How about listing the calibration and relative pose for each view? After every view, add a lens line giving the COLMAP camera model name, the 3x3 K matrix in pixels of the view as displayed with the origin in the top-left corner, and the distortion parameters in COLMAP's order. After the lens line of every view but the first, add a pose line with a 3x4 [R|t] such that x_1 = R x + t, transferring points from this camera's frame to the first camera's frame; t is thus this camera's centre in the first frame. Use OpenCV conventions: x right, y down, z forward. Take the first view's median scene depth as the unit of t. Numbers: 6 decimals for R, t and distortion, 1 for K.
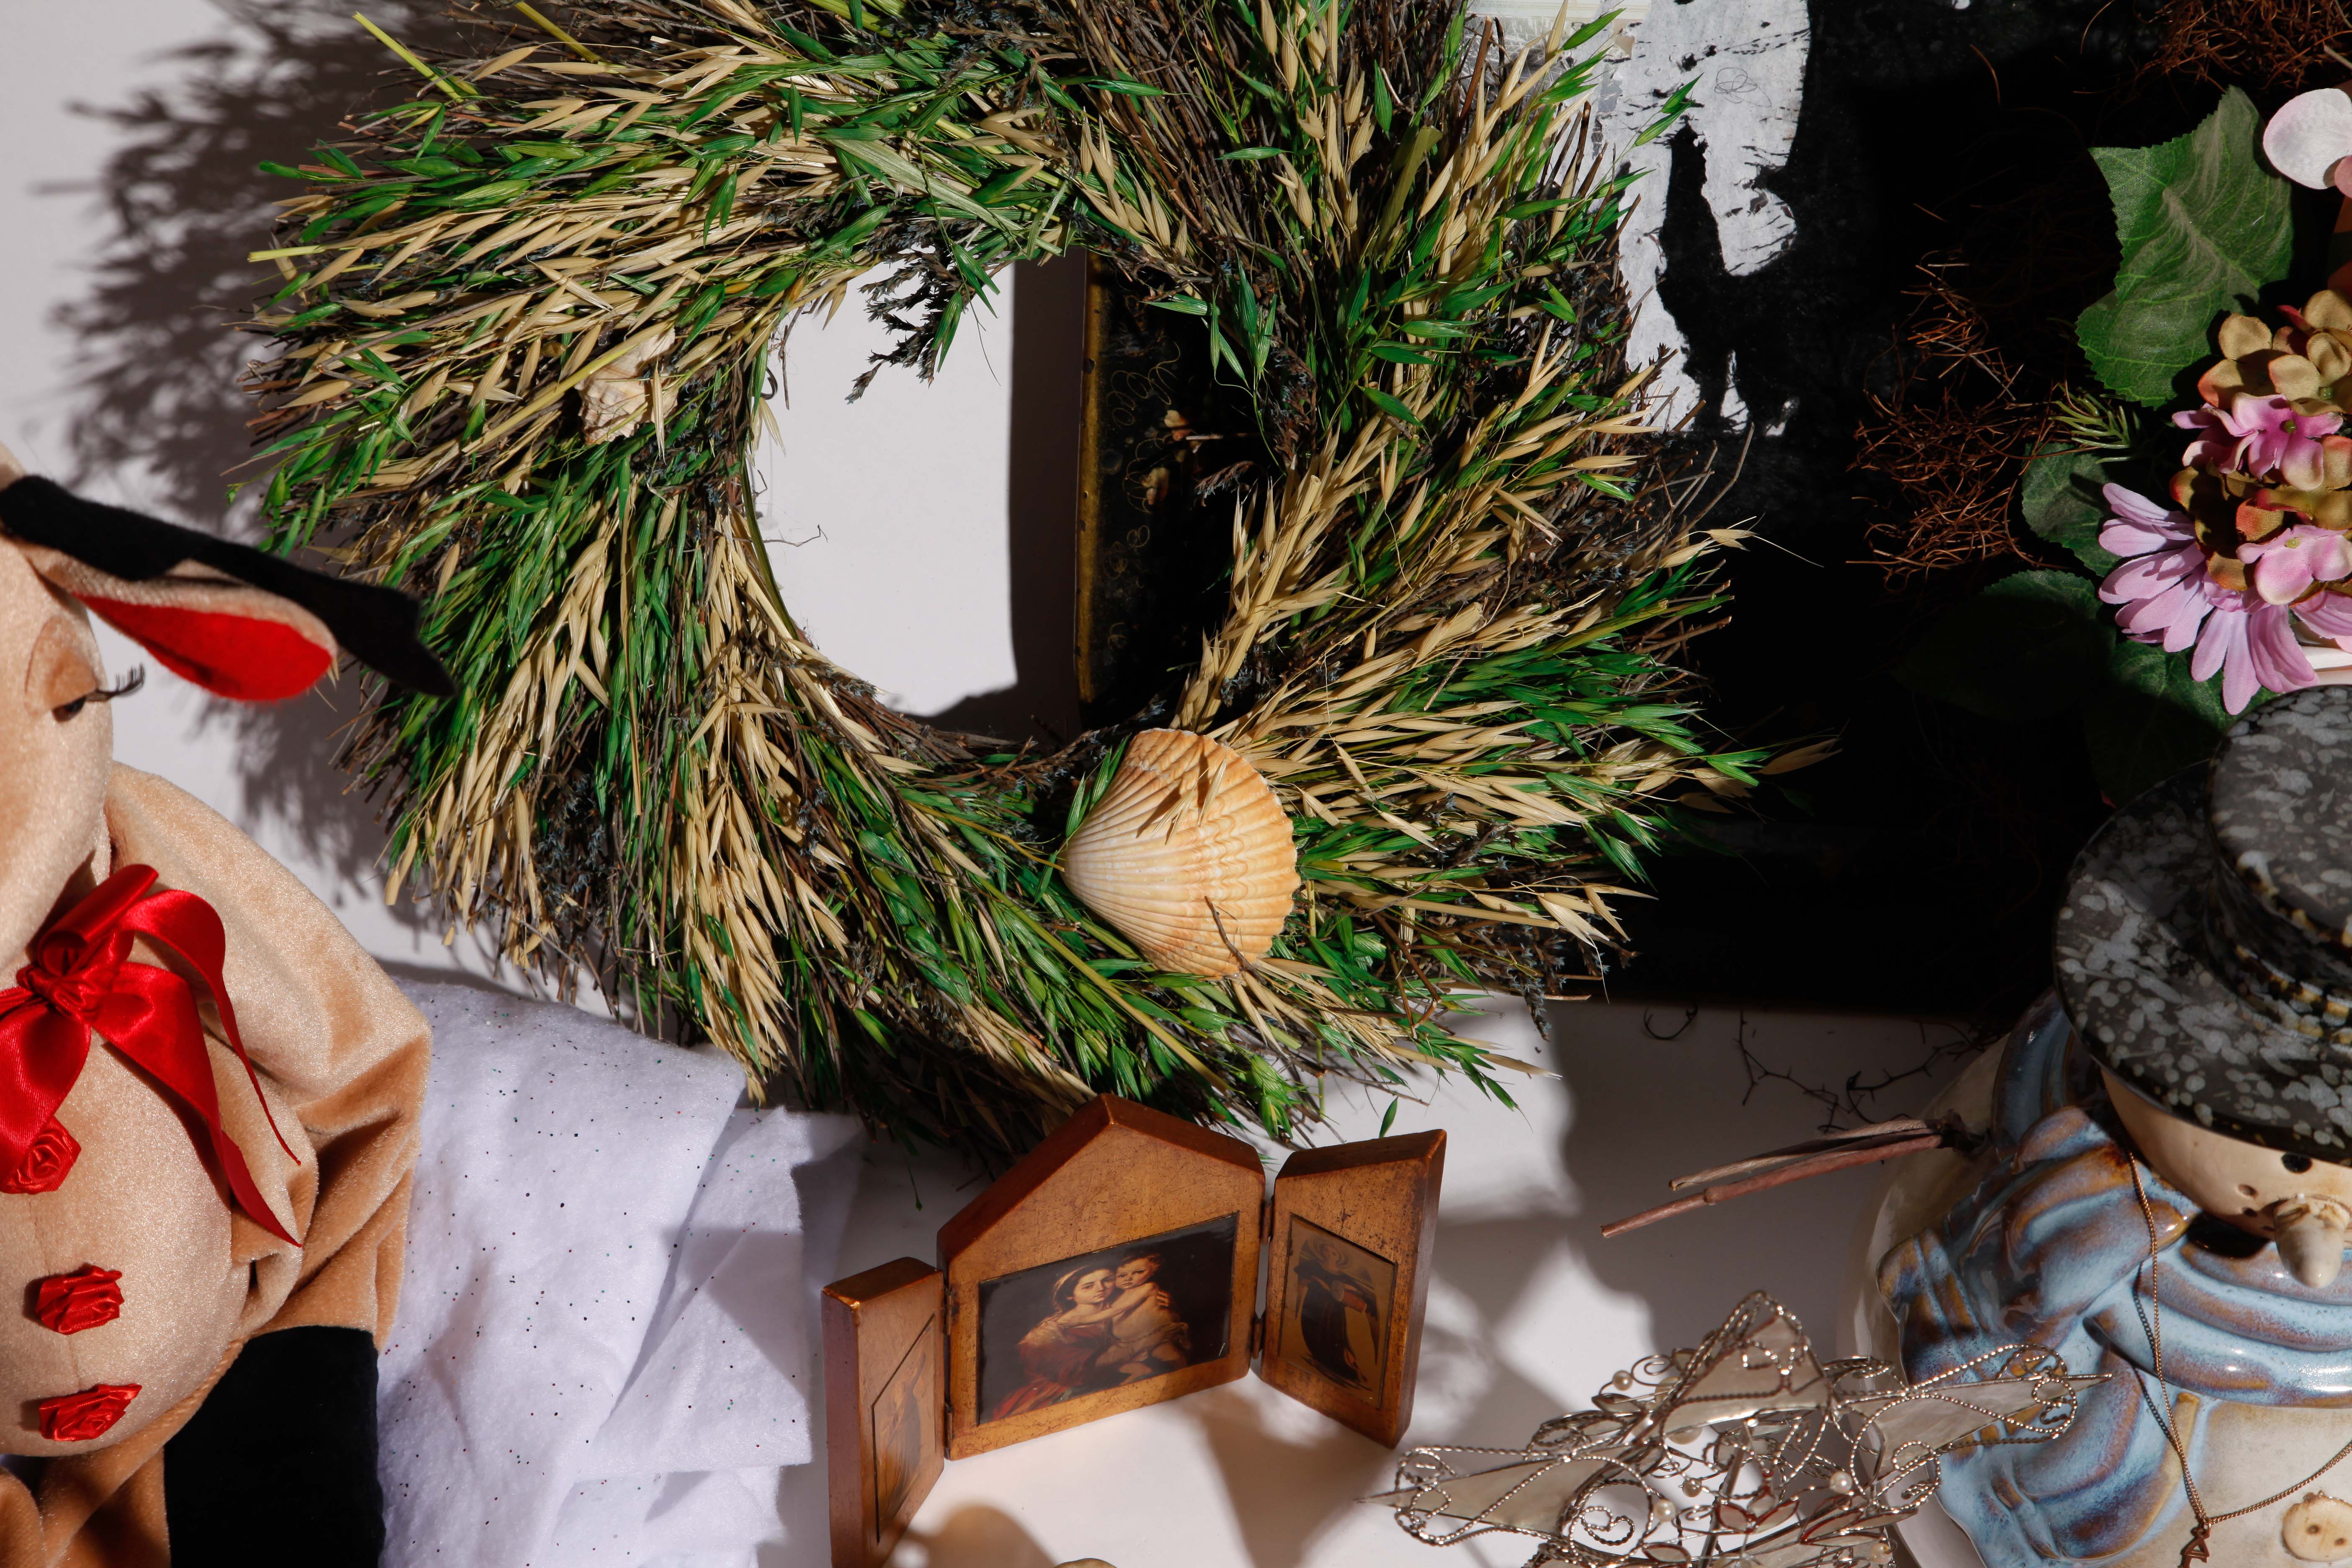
lens RADIAL K [[5140.0, 0, 1136.3], [0, 5140.0, 781.2], [0, 0, 1]] dist [0.317428, 0.546812]
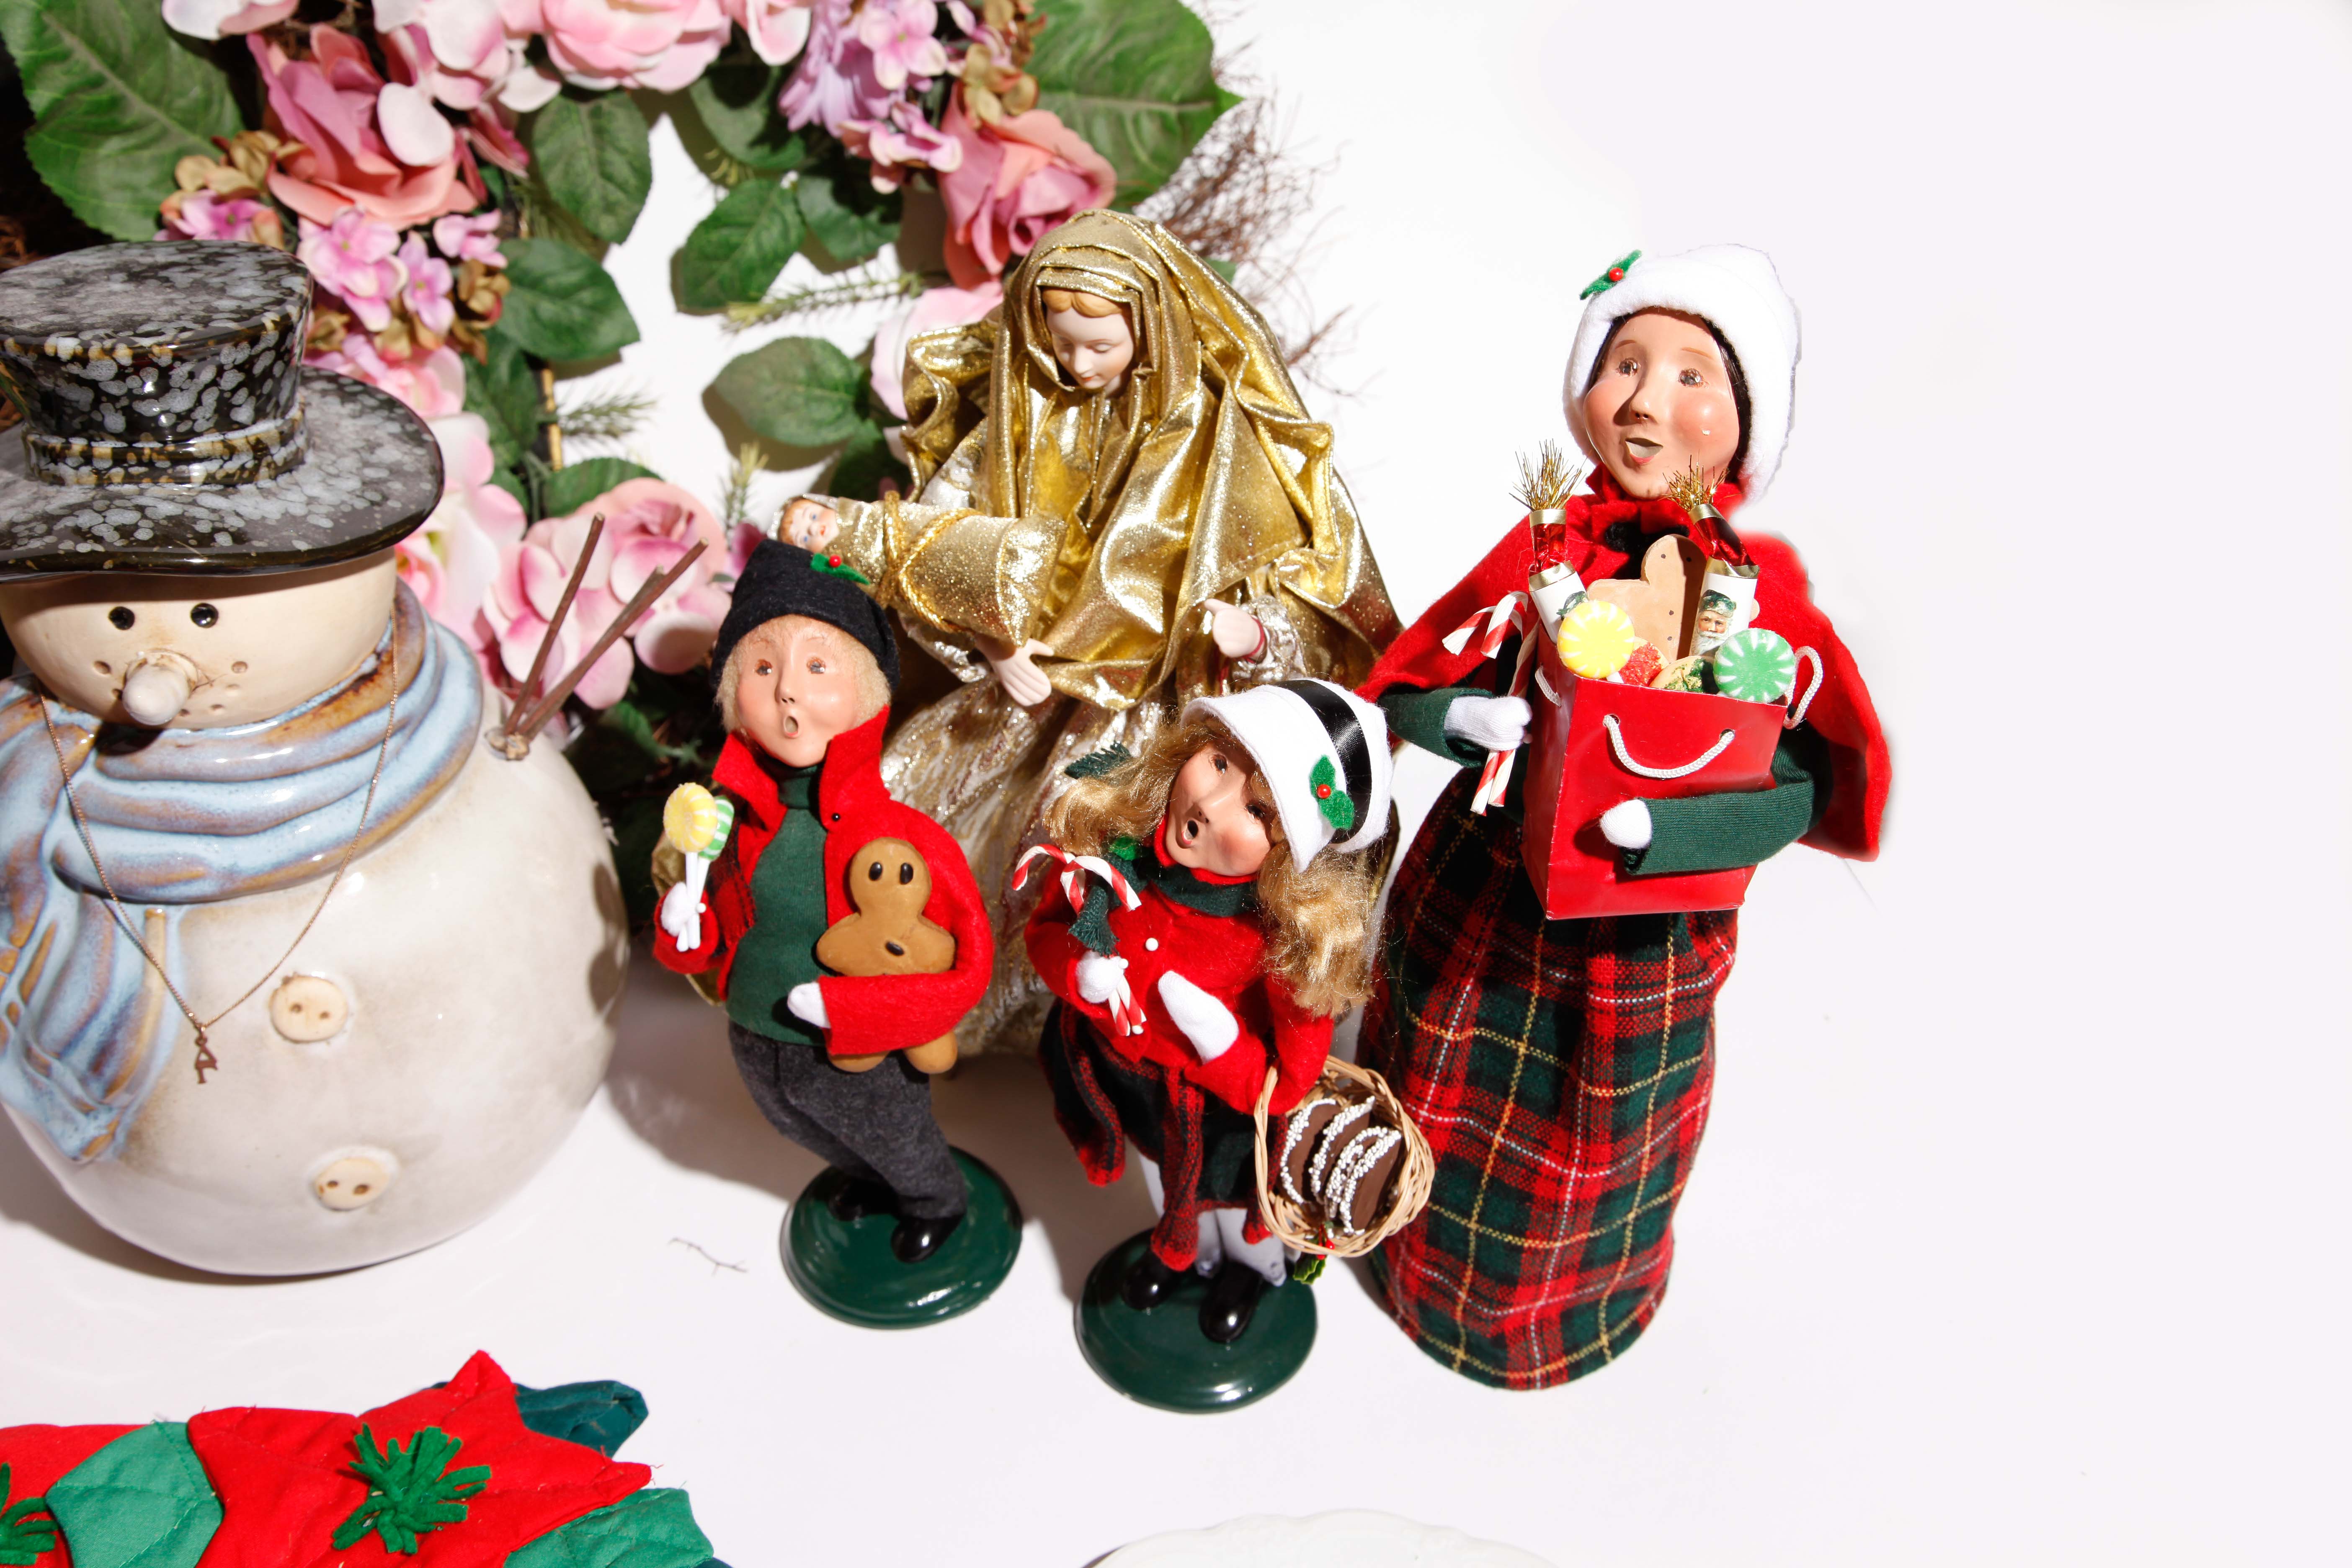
lens RADIAL K [[2564.4, 0, 1176.0], [0, 2564.4, 784.0], [0, 0, 1]] dist [0.042489, 0.017927]
pose [[0.958203, -0.192155, 0.211952, 0.268533], [0.239414, 0.944156, -0.226385, 0.240946], [-0.156615, 0.267667, 0.950698, 0.402520]]
